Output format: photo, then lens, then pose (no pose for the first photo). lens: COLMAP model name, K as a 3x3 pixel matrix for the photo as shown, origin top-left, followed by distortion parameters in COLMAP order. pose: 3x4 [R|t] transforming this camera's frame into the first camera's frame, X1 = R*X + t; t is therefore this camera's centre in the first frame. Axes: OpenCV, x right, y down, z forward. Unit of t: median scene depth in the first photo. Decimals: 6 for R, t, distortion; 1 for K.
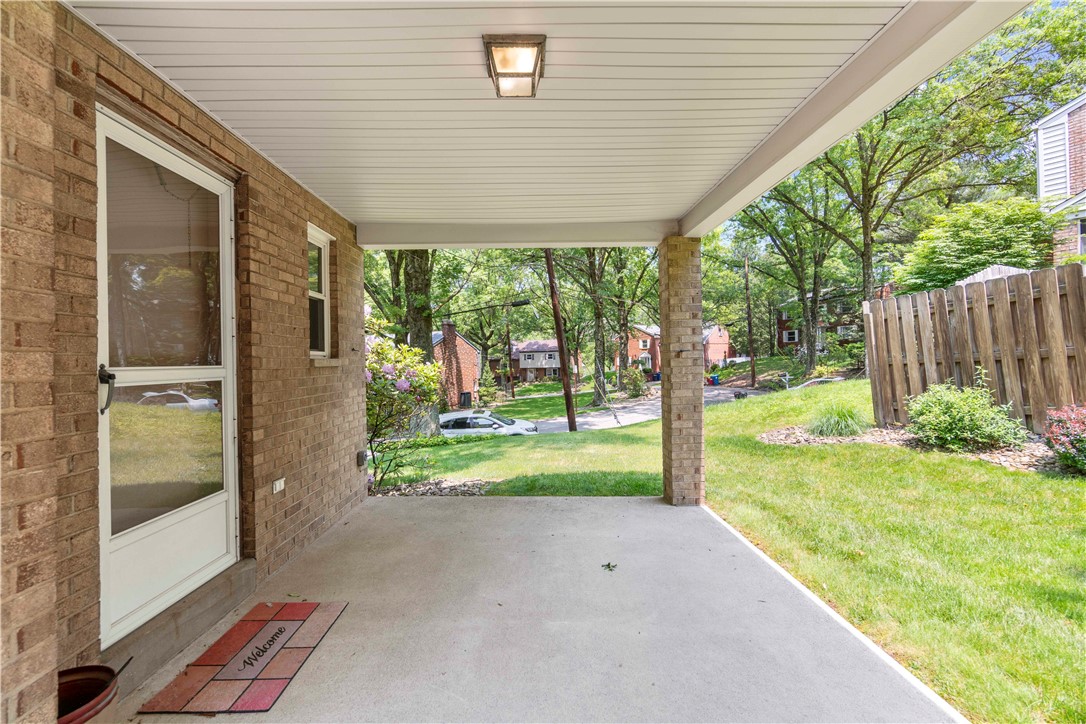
lens RADIAL K [[469.4, 0, 551.1], [0, 469.4, 360.0], [0, 0, 1]] dist [-0.002308, -0.000148]
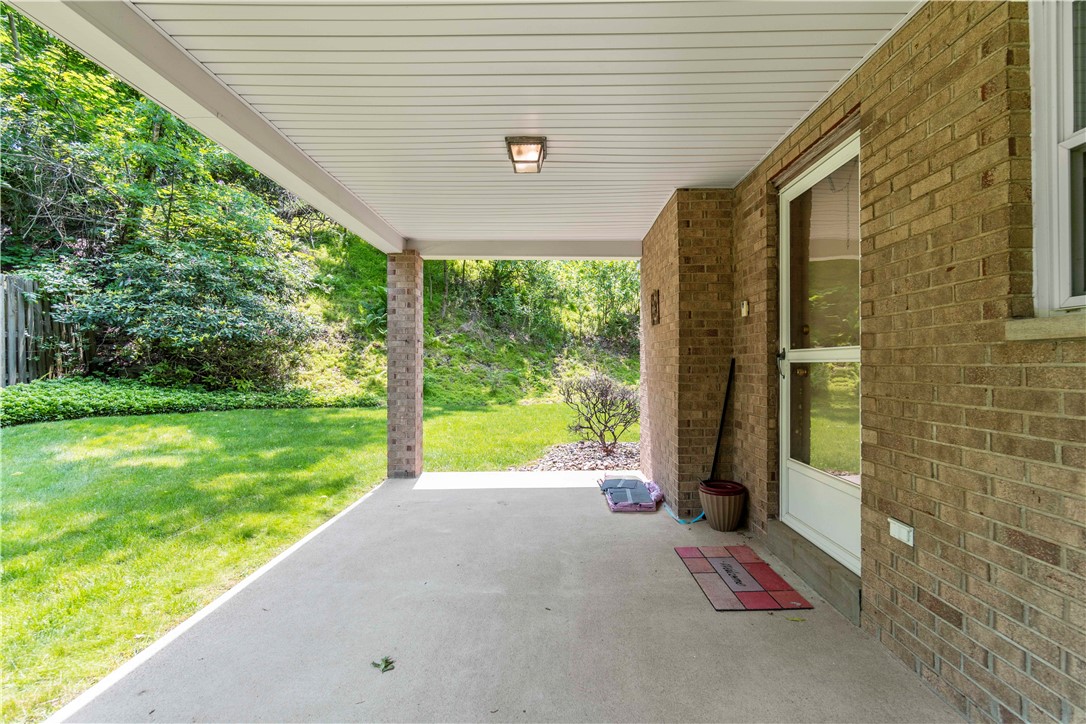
lens RADIAL K [[469.4, 0, 551.1], [0, 469.4, 360.0], [0, 0, 1]] dist [-0.002308, -0.000148]
pose [[-0.998795, 0.014513, 0.046884, -0.136668], [0.014043, 0.999848, -0.010326, 0.034373], [-0.047026, -0.009655, -0.998847, 1.599603]]
